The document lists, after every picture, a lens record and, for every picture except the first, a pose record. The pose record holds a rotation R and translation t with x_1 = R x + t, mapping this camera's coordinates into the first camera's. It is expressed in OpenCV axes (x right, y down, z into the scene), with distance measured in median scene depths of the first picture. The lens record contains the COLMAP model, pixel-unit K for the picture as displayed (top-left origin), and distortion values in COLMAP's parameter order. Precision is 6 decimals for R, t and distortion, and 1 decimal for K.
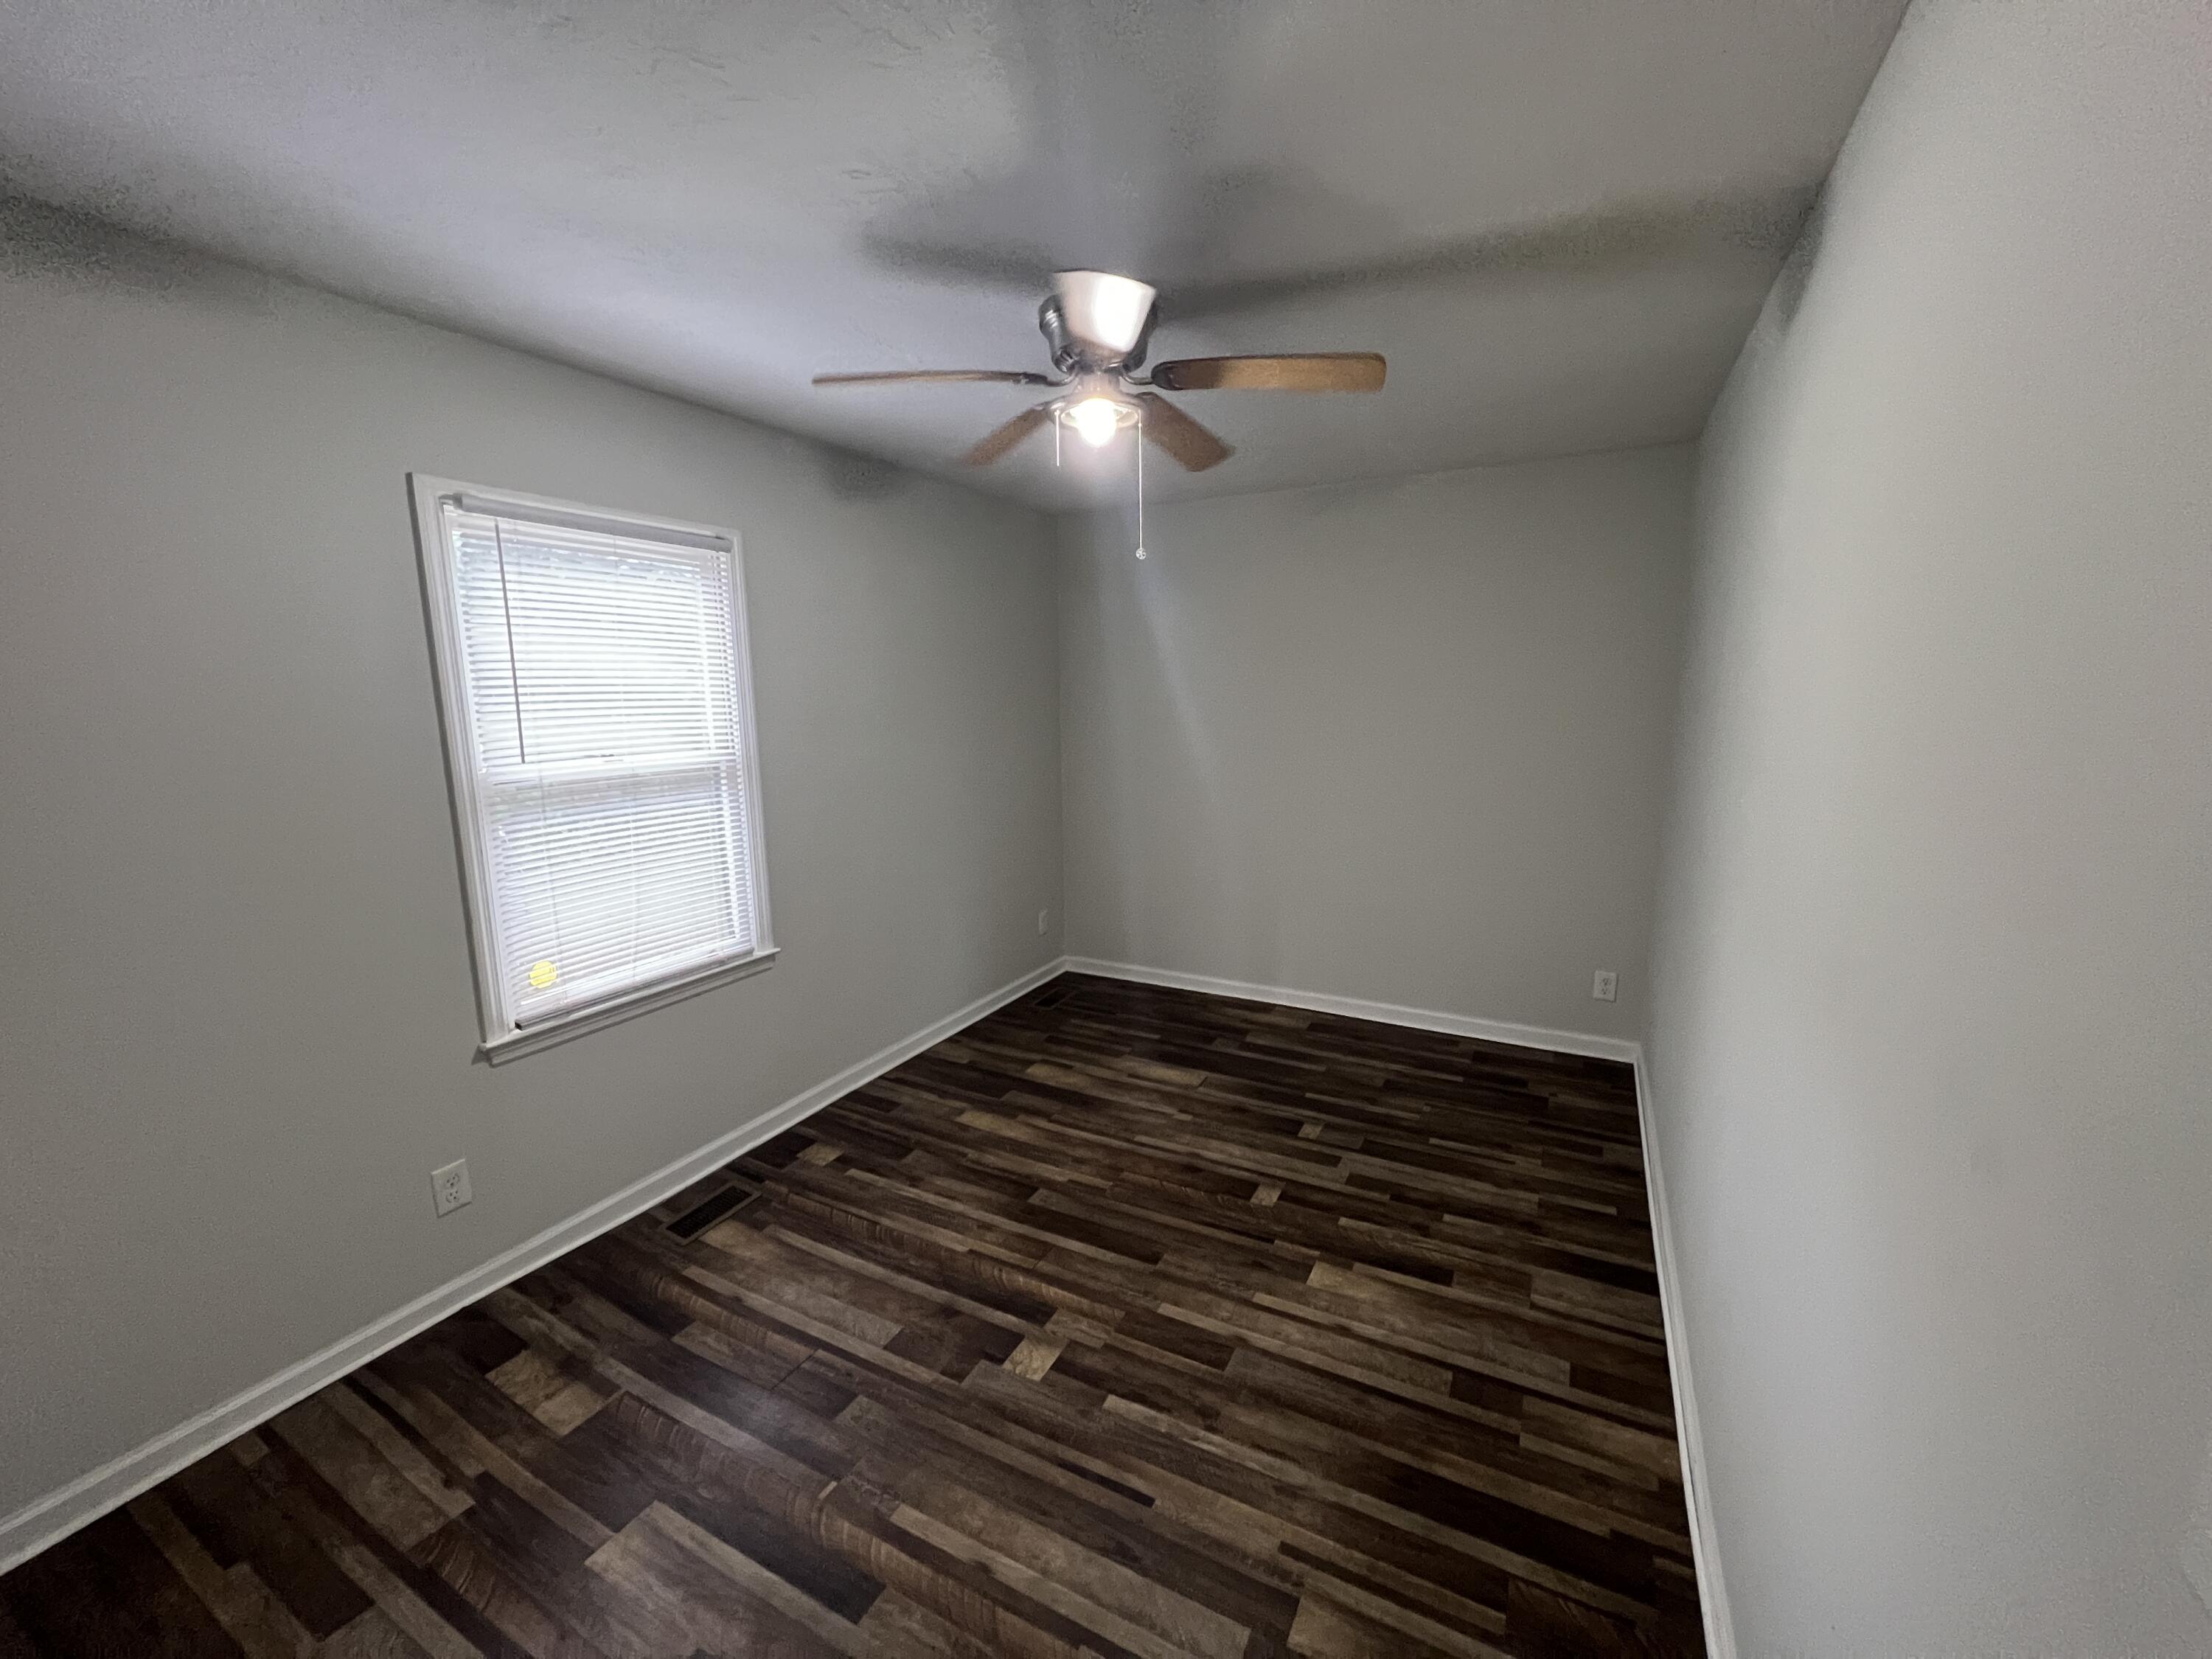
lens RADIAL K [[886.0, 0, 1101.9], [0, 886.0, 829.6], [0, 0, 1]] dist [0.000226, 0.000125]
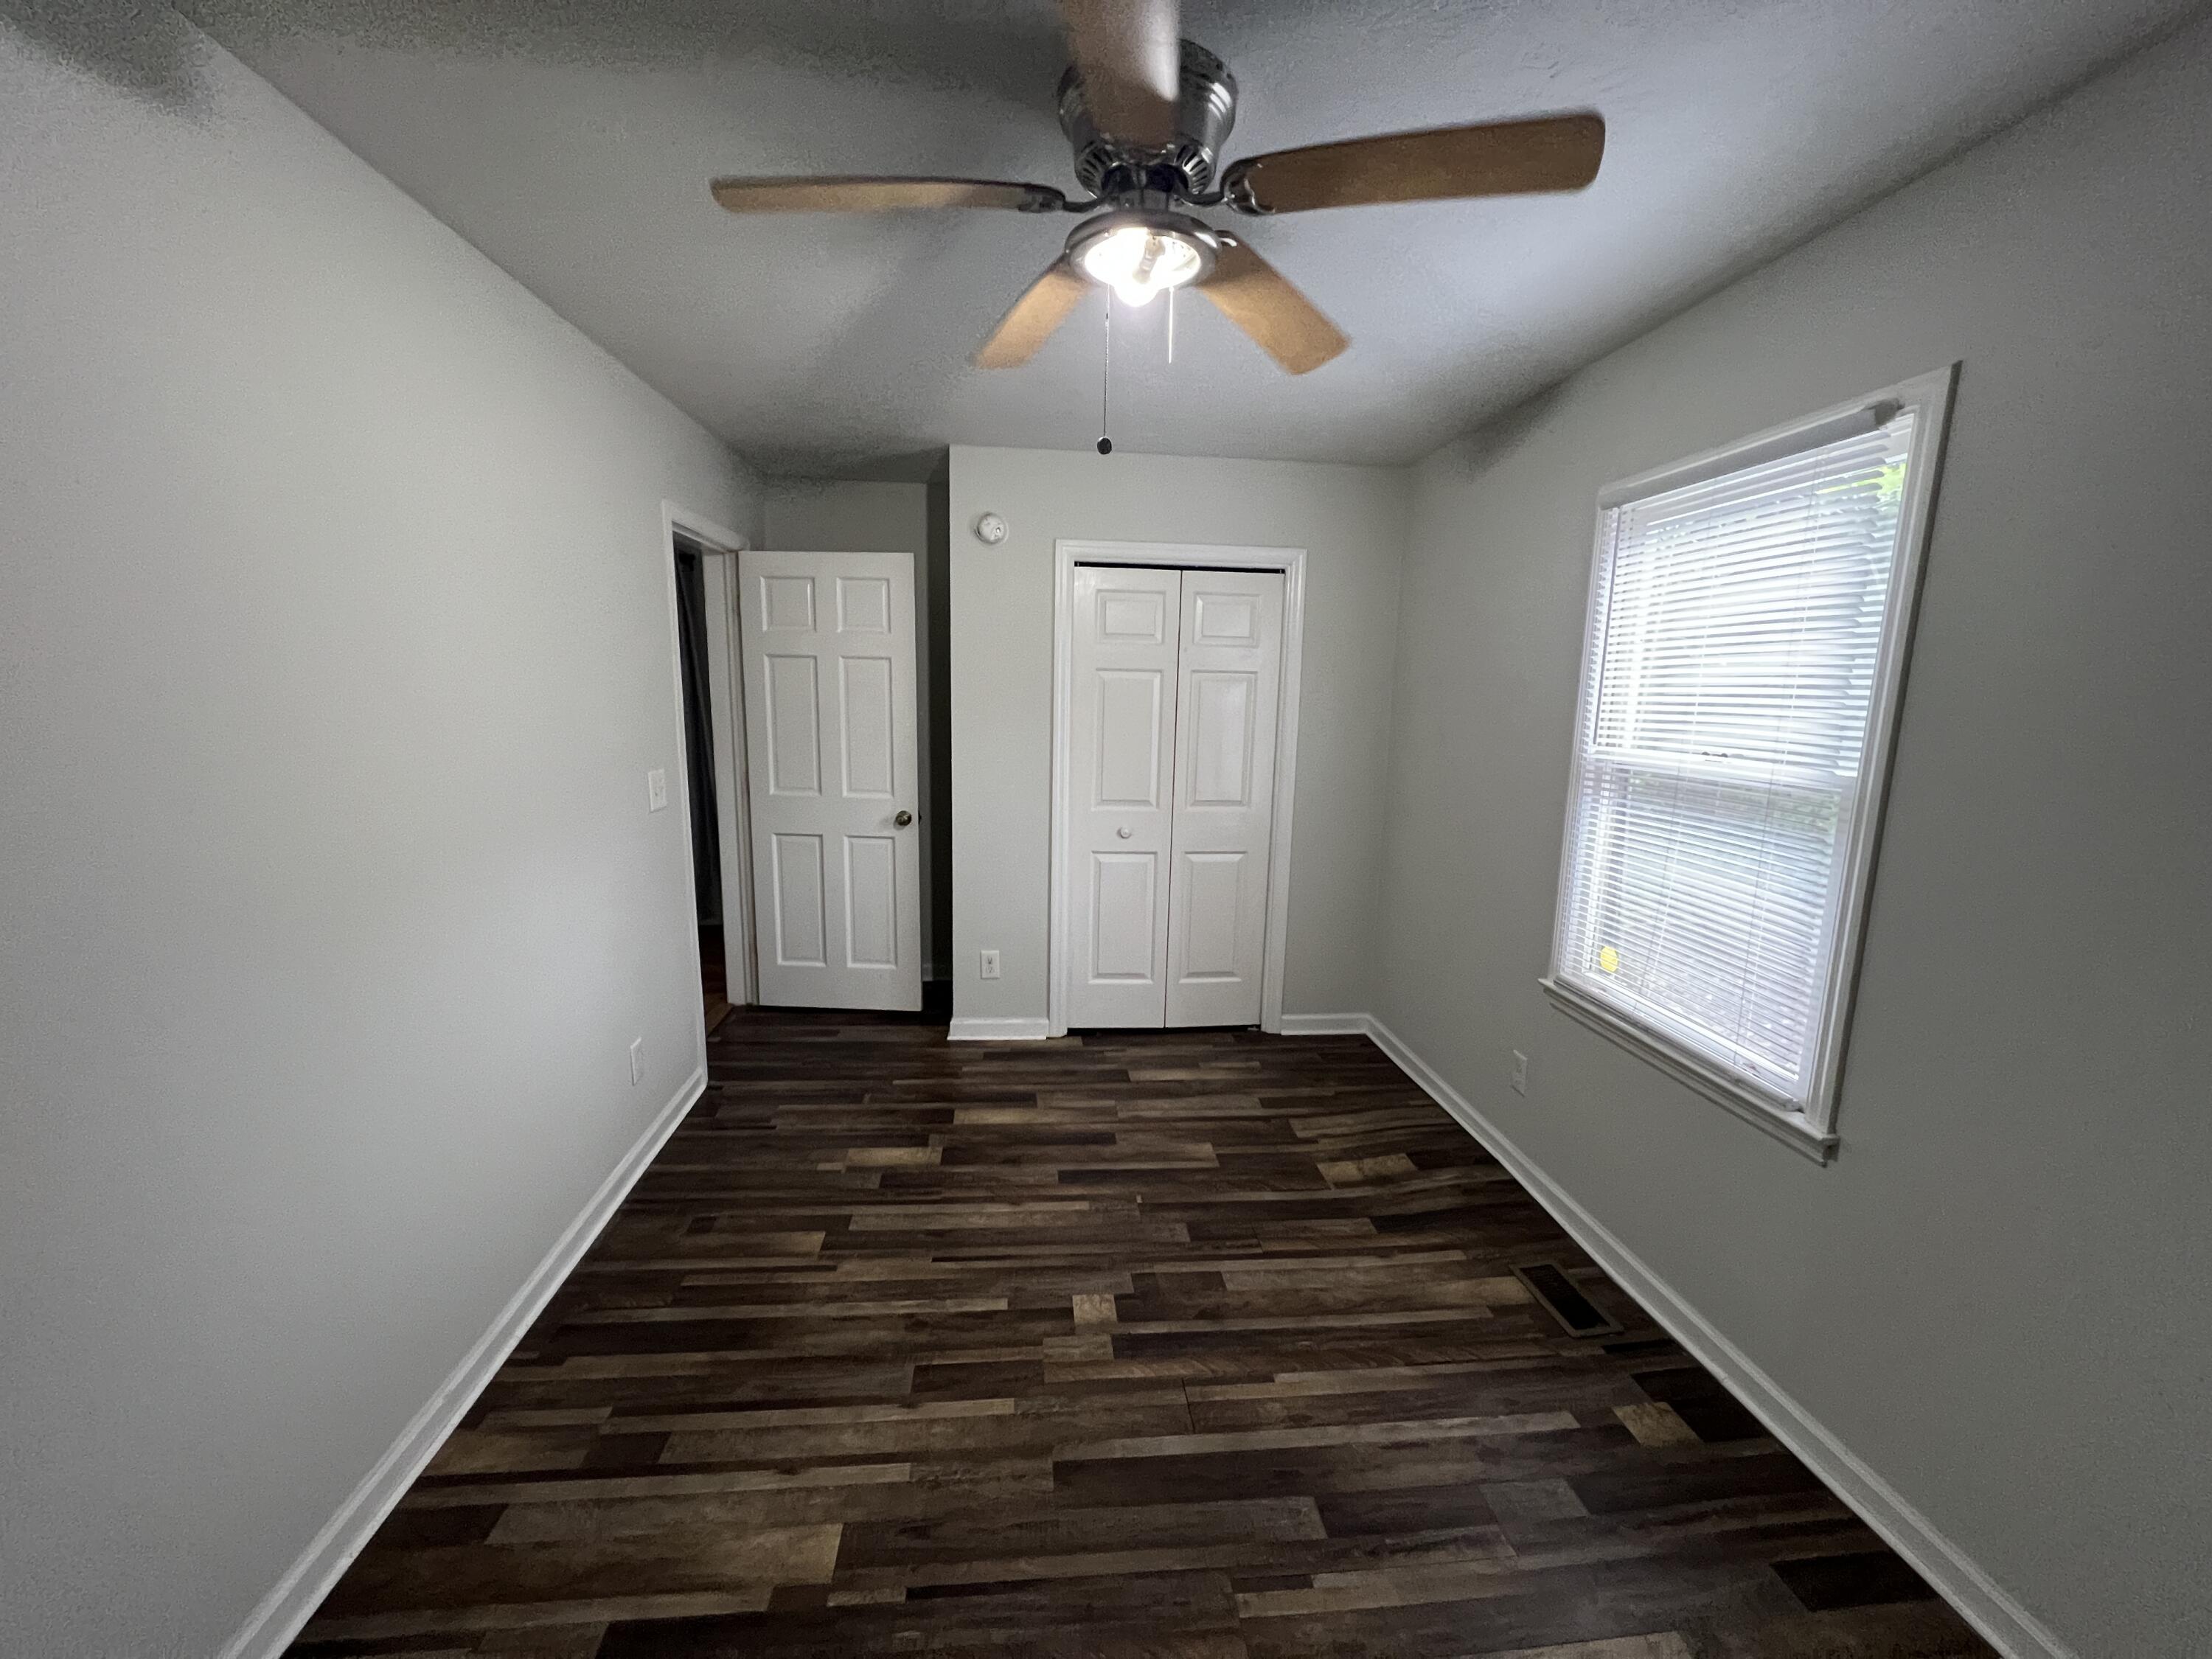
lens RADIAL K [[886.0, 0, 1101.9], [0, 886.0, 829.6], [0, 0, 1]] dist [0.000226, 0.000125]
pose [[-0.831543, 0.086919, -0.548617, 0.439012], [-0.093868, 0.951486, 0.293024, -0.248091], [0.547471, 0.295160, -0.783043, 1.658138]]
